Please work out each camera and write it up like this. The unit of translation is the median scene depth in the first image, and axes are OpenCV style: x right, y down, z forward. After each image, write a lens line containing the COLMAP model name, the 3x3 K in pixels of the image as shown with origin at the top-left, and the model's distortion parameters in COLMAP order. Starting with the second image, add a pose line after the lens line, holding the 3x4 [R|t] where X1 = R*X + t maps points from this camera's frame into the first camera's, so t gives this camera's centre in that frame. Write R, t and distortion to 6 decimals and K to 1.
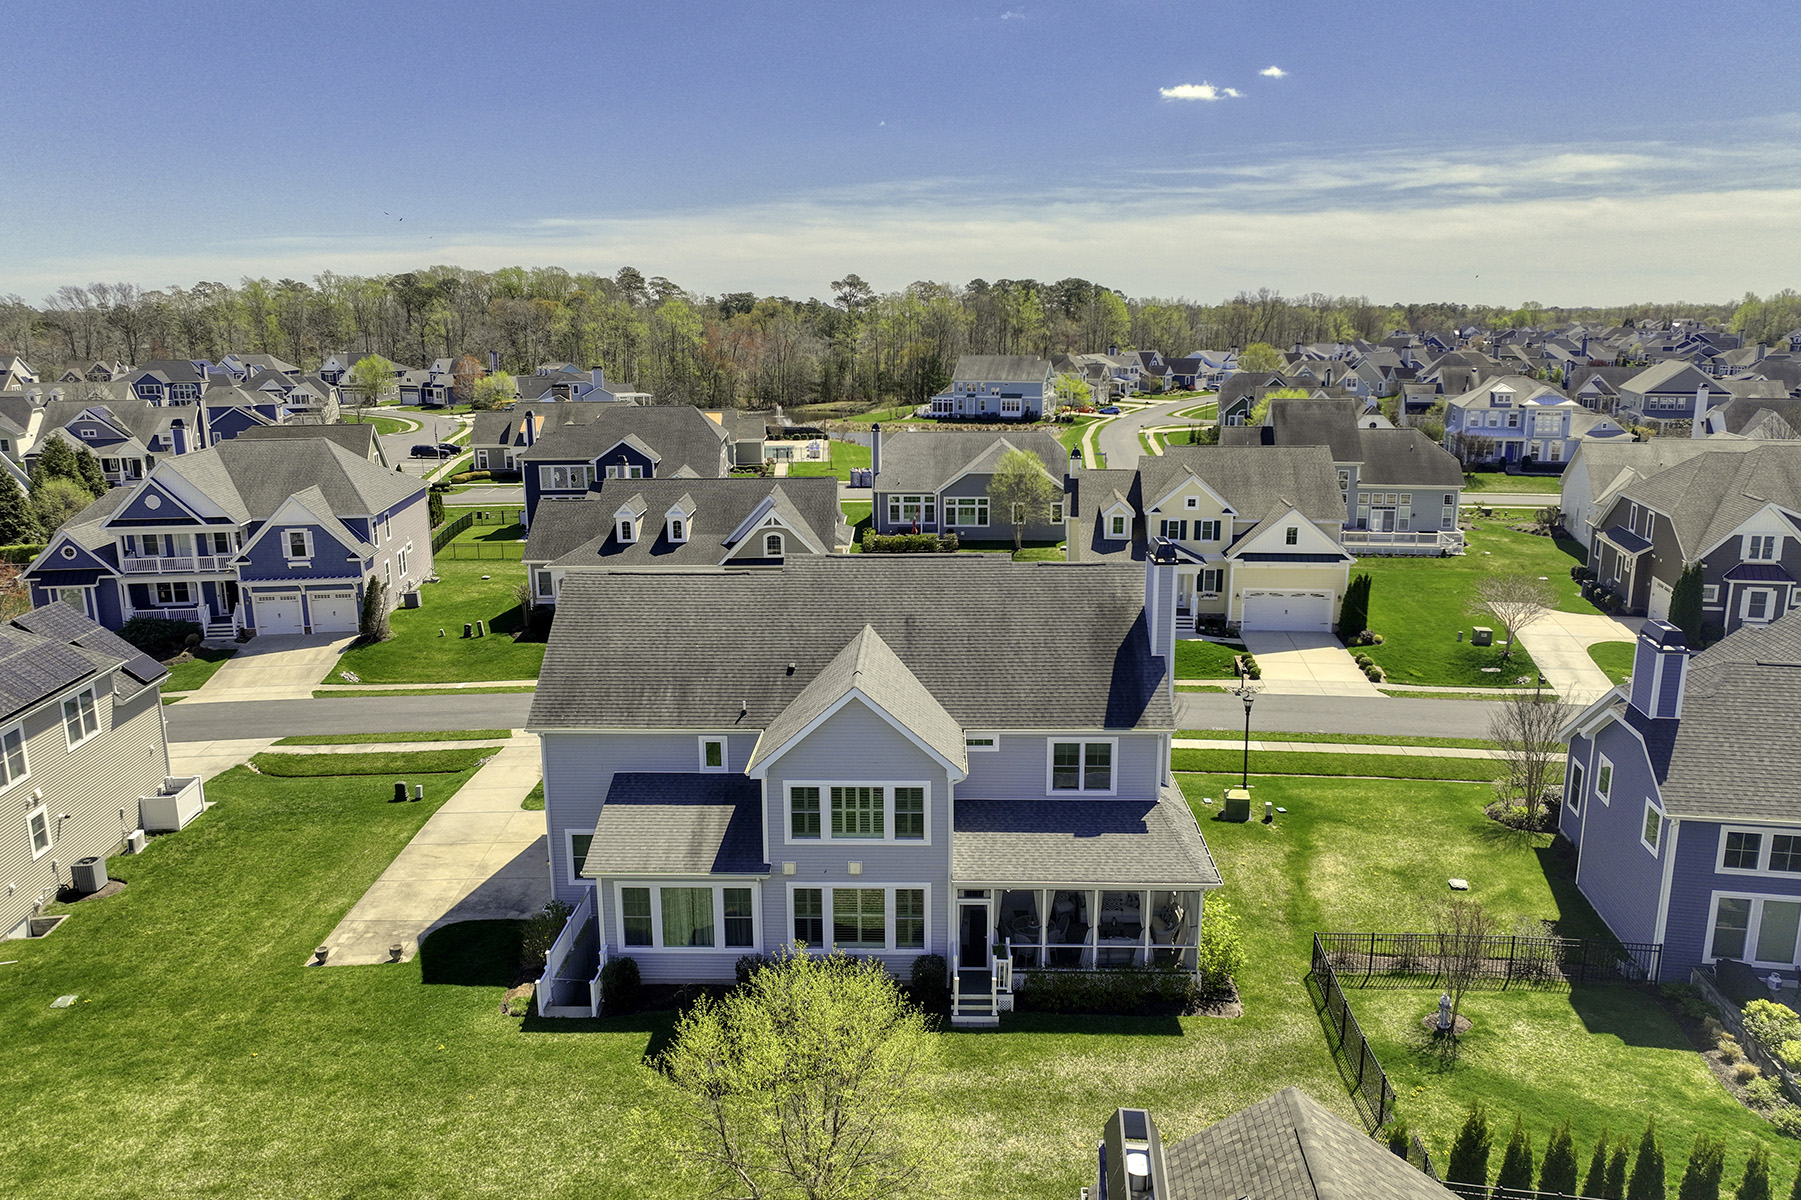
lens RADIAL K [[1264.2, 0, 901.8], [0, 1264.2, 597.8], [0, 0, 1]] dist [0.002477, 0.010511]
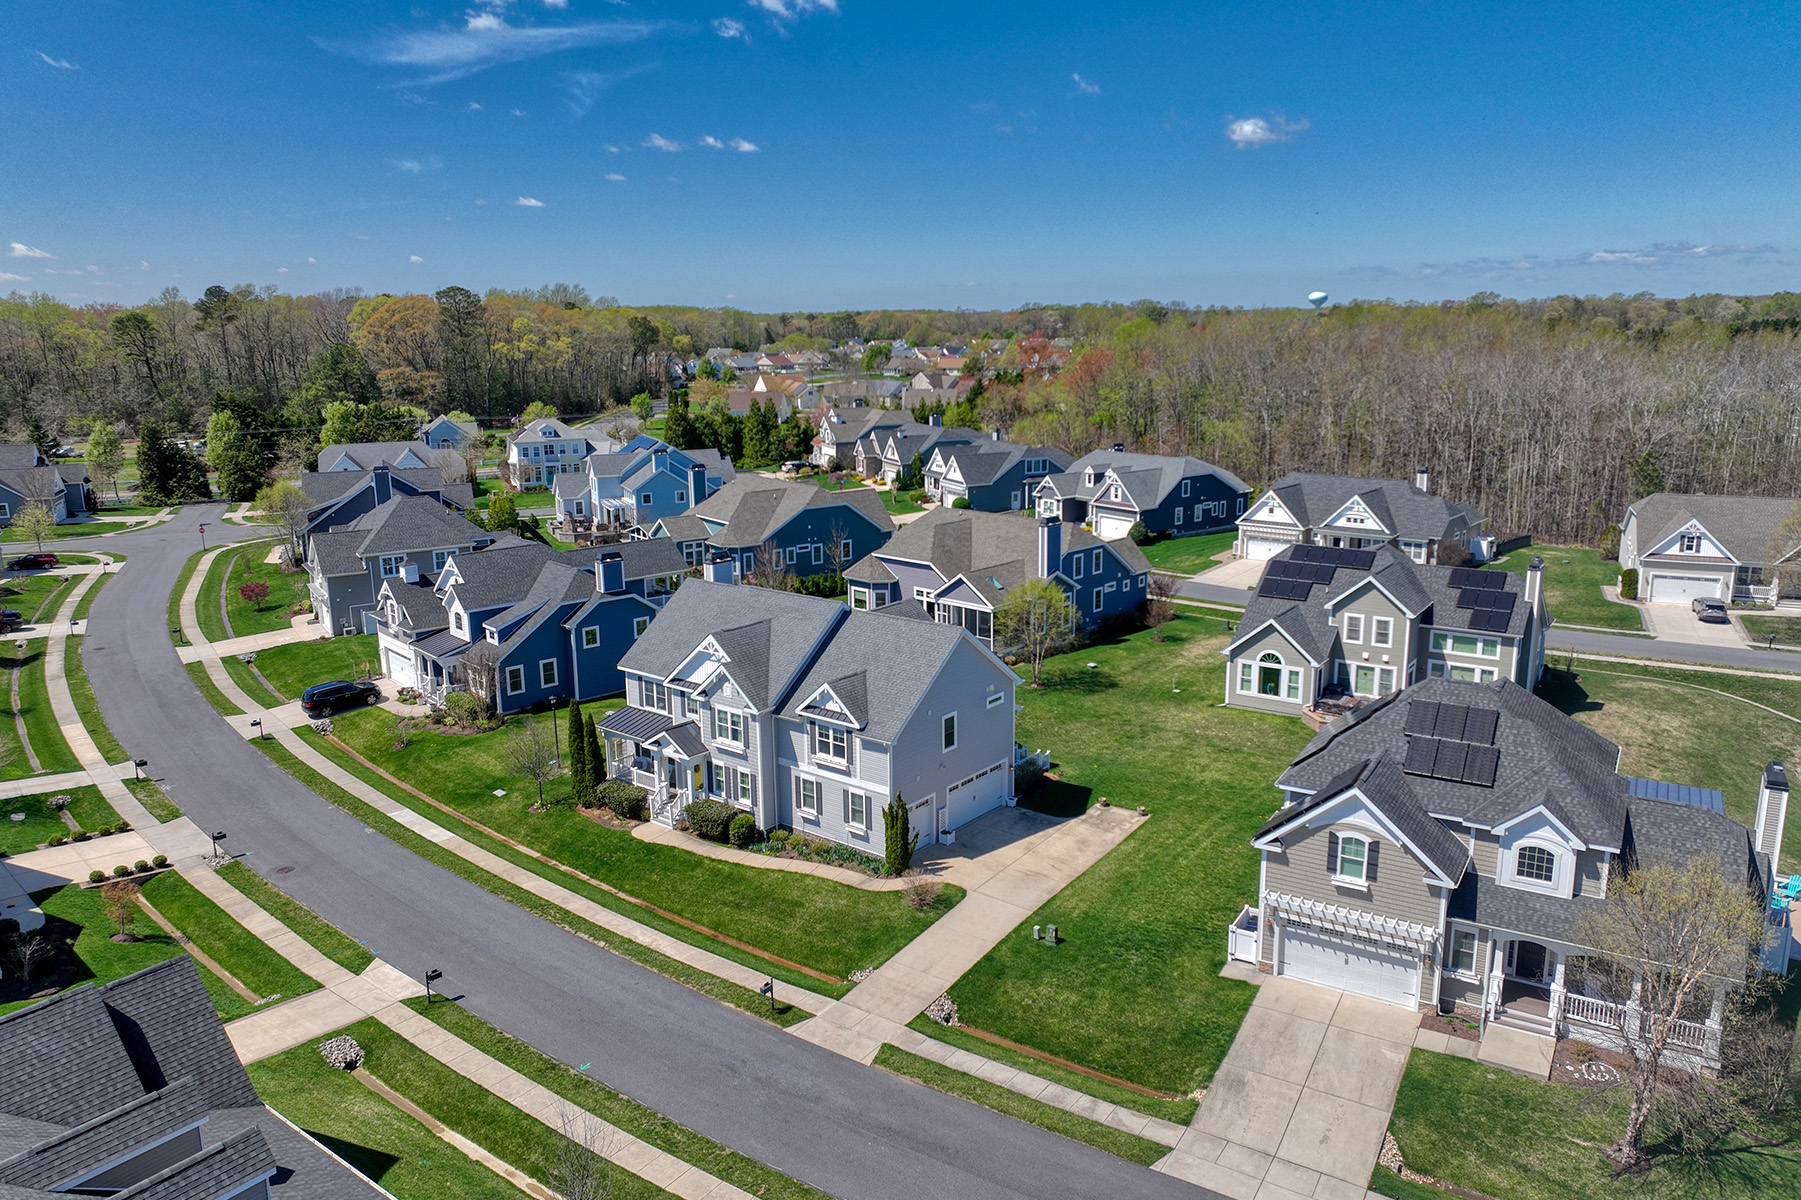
lens RADIAL K [[1264.2, 0, 904.4], [0, 1264.2, 597.5], [0, 0, 1]] dist [0.002477, 0.010511]
pose [[-0.795170, -0.116366, 0.595117, -0.937855], [0.148999, 0.913832, 0.377771, -0.535845], [-0.587796, 0.389064, -0.709313, 1.806862]]
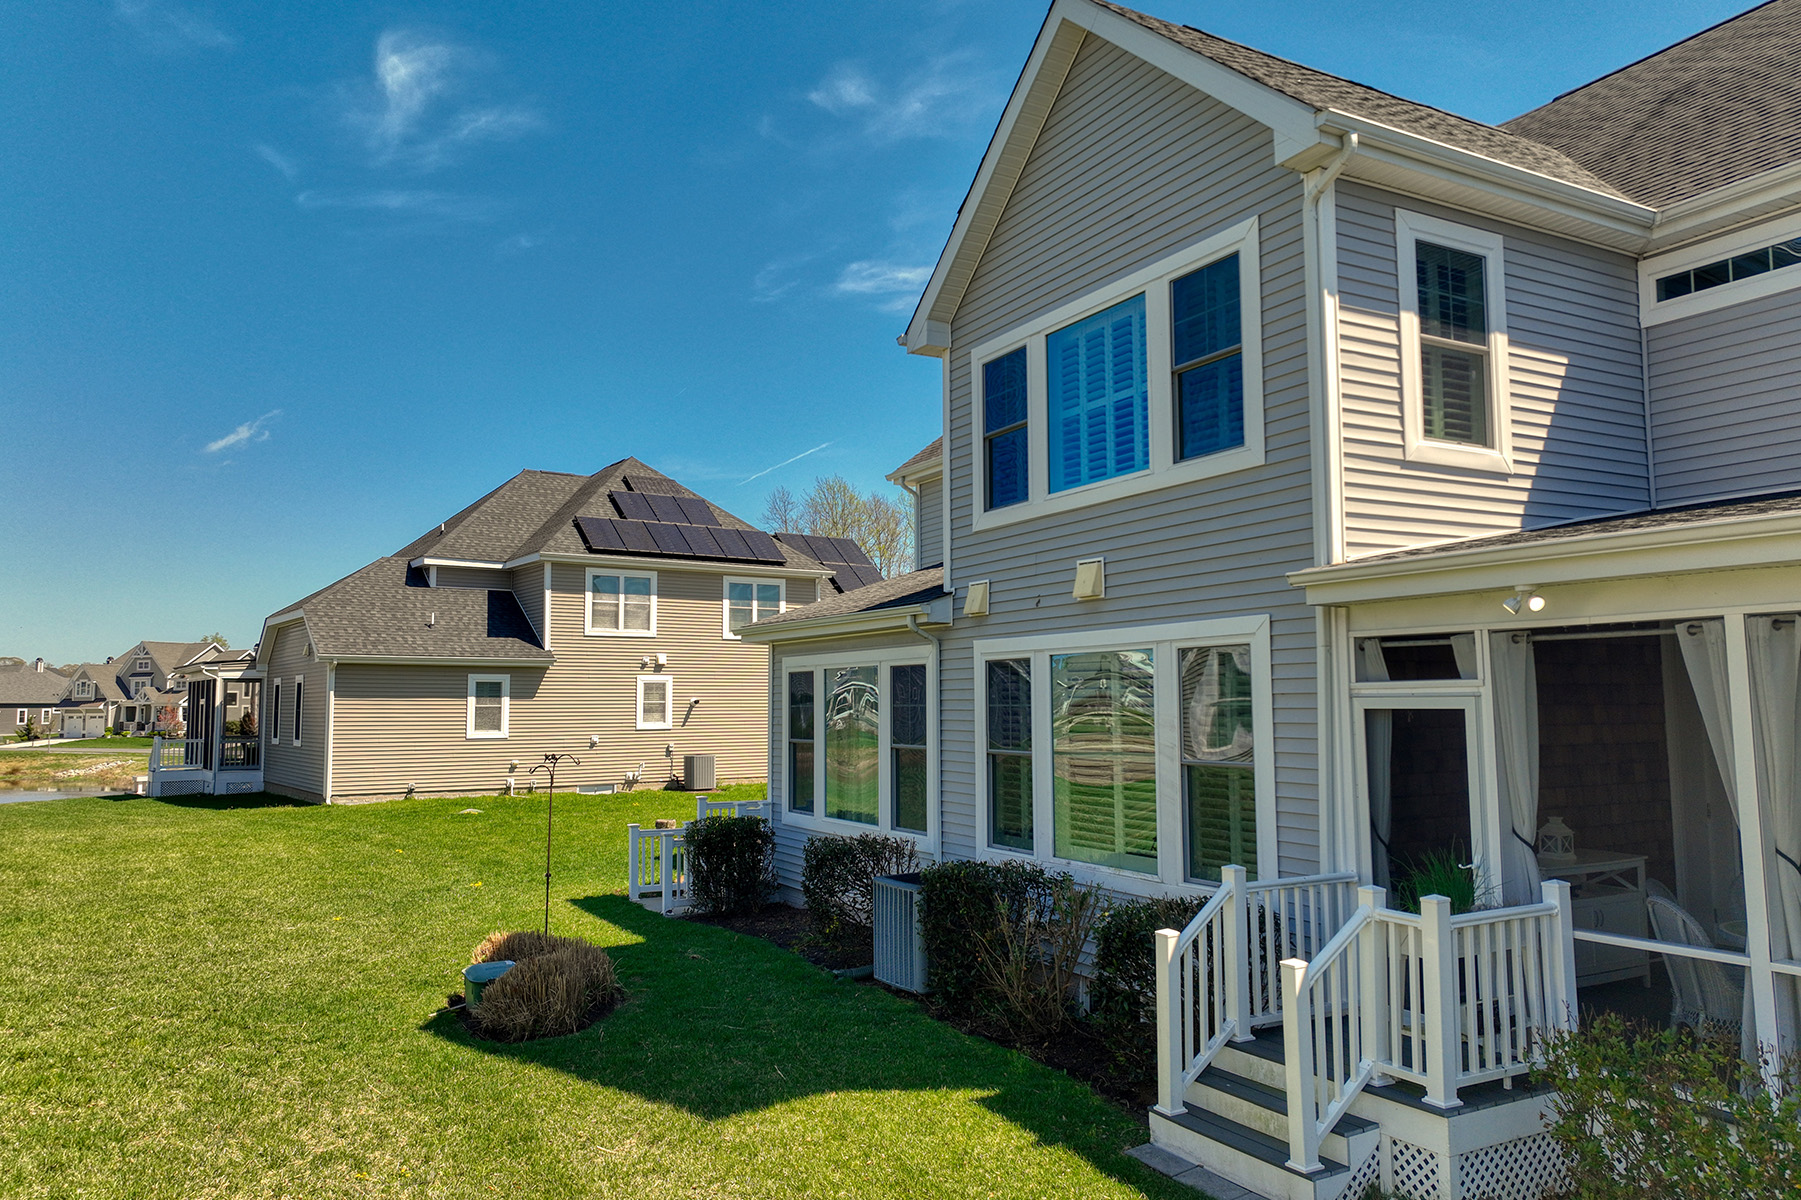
lens RADIAL K [[1264.2, 0, 902.6], [0, 1264.2, 600.4], [0, 0, 1]] dist [0.002477, 0.010511]
pose [[0.503001, -0.068567, -0.861562, 0.154413], [-0.185059, 0.965185, -0.184856, 0.208986], [0.844241, 0.252423, 0.472800, 0.595736]]
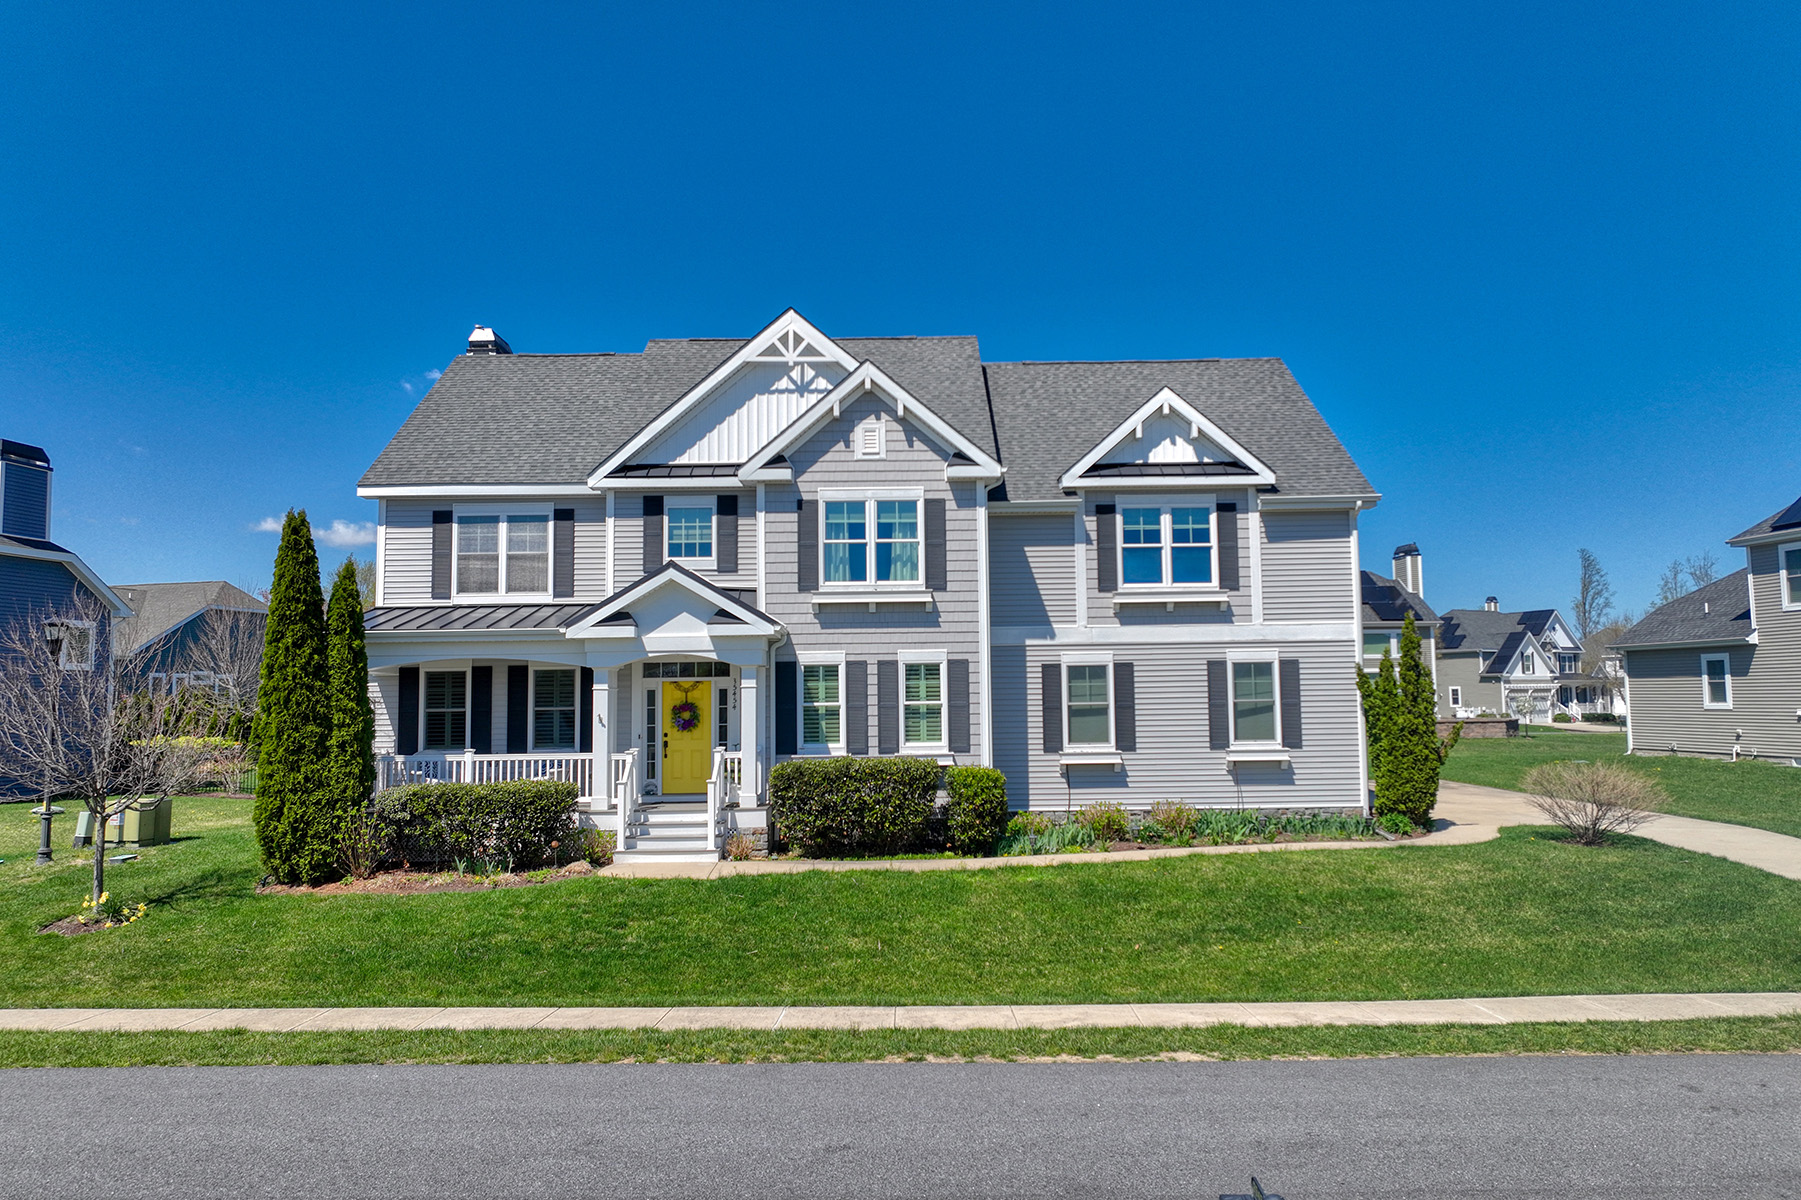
lens RADIAL K [[1264.2, 0, 905.1], [0, 1264.2, 602.2], [0, 0, 1]] dist [0.002477, 0.010511]
pose [[-0.999376, 0.016234, -0.031365, -0.025997], [0.011632, 0.989843, 0.141686, 0.009762], [0.033347, 0.141232, -0.989415, 1.514655]]
